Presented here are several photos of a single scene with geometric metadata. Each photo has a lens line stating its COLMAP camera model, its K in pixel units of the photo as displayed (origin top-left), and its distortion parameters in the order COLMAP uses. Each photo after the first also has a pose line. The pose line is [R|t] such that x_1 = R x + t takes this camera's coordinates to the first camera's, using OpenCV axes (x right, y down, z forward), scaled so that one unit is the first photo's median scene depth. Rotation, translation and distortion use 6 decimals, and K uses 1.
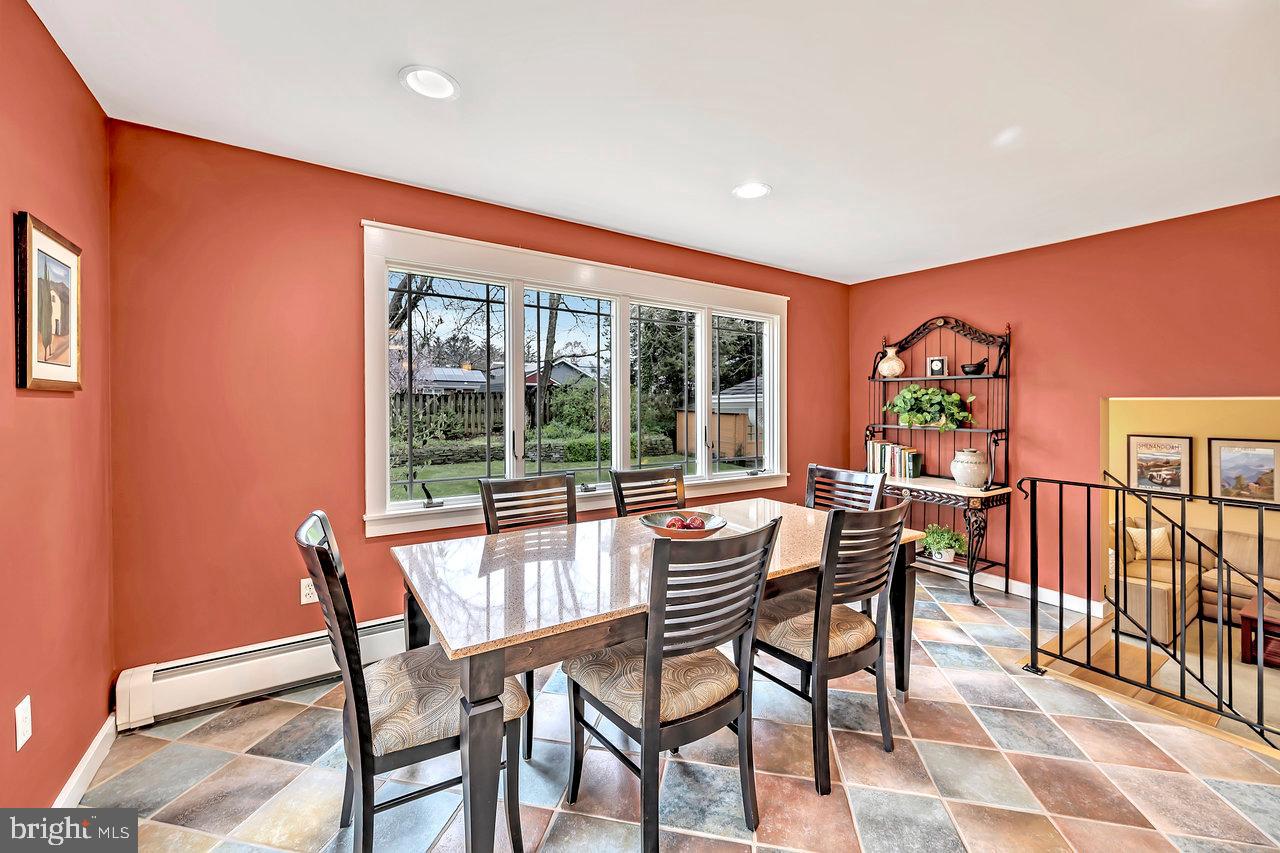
lens RADIAL K [[507.0, 0, 633.7], [0, 507.0, 410.5], [0, 0, 1]] dist [0.001303, -0.000342]
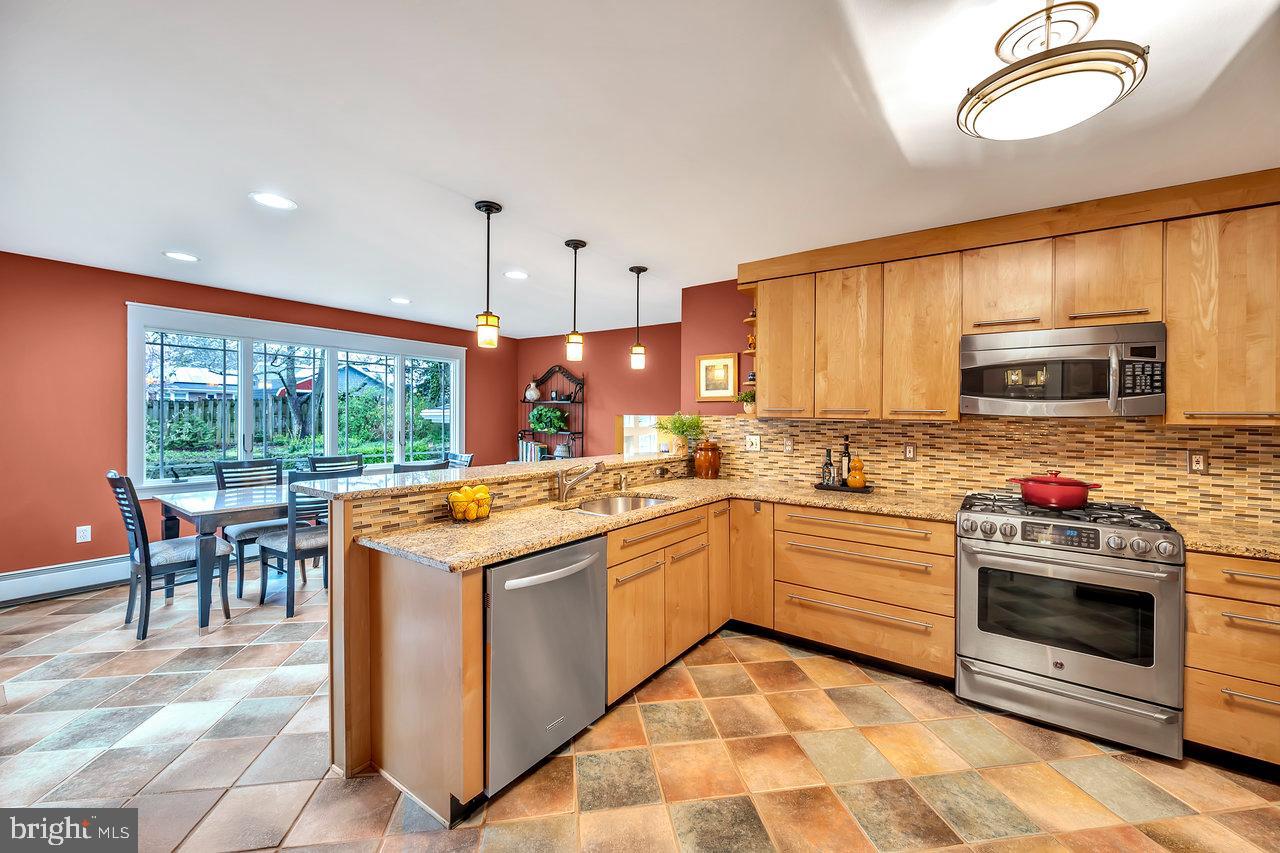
lens RADIAL K [[507.0, 0, 638.9], [0, 507.0, 421.7], [0, 0, 1]] dist [0.001303, -0.000342]
pose [[0.933042, 0.000412, 0.359767, 0.242764], [-0.002259, 0.999986, 0.004715, -0.007282], [-0.359760, -0.005212, 0.933030, -0.645951]]
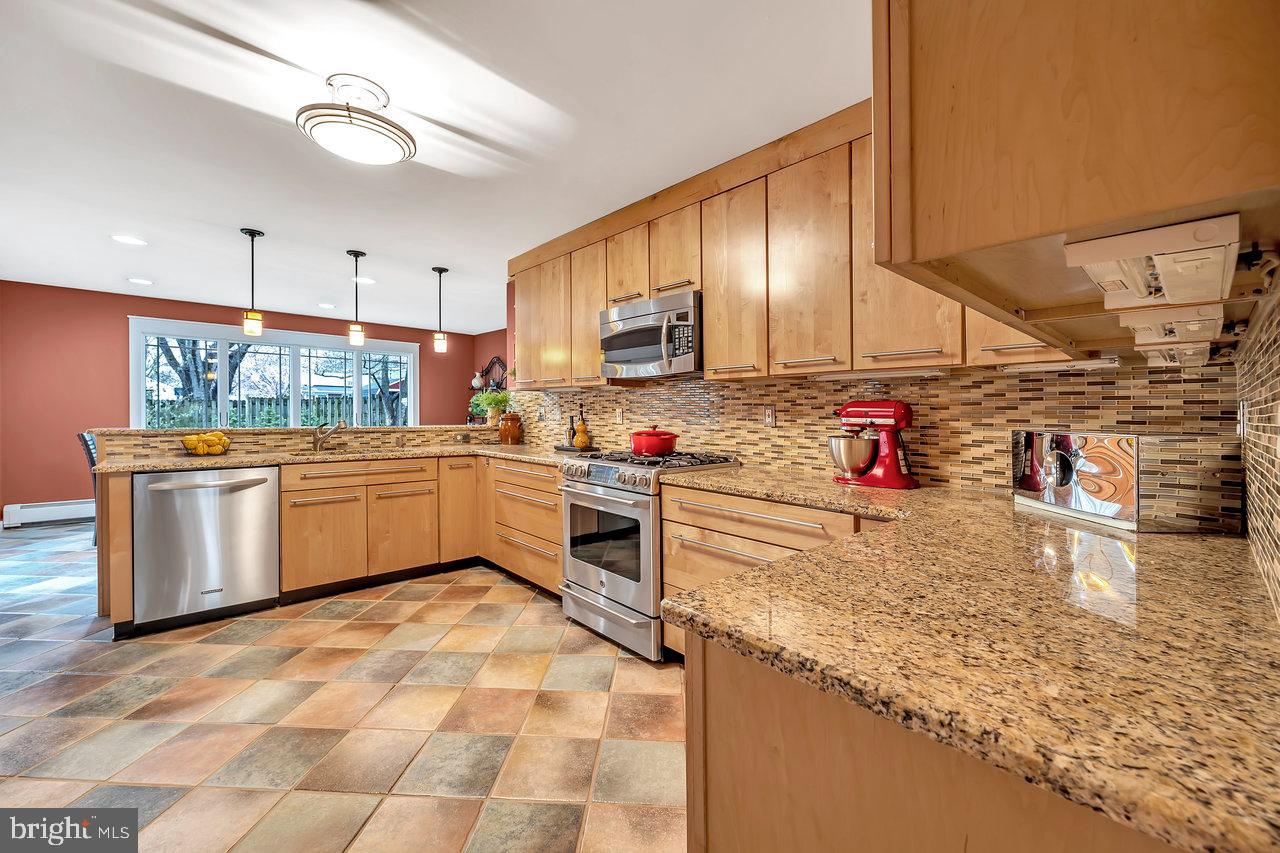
lens RADIAL K [[507.0, 0, 636.6], [0, 507.0, 418.6], [0, 0, 1]] dist [0.001303, -0.000342]
pose [[0.986737, -0.000728, 0.162323, 0.788636], [0.000480, 0.999999, 0.001567, 0.043738], [-0.162324, -0.001468, 0.986736, -0.941814]]
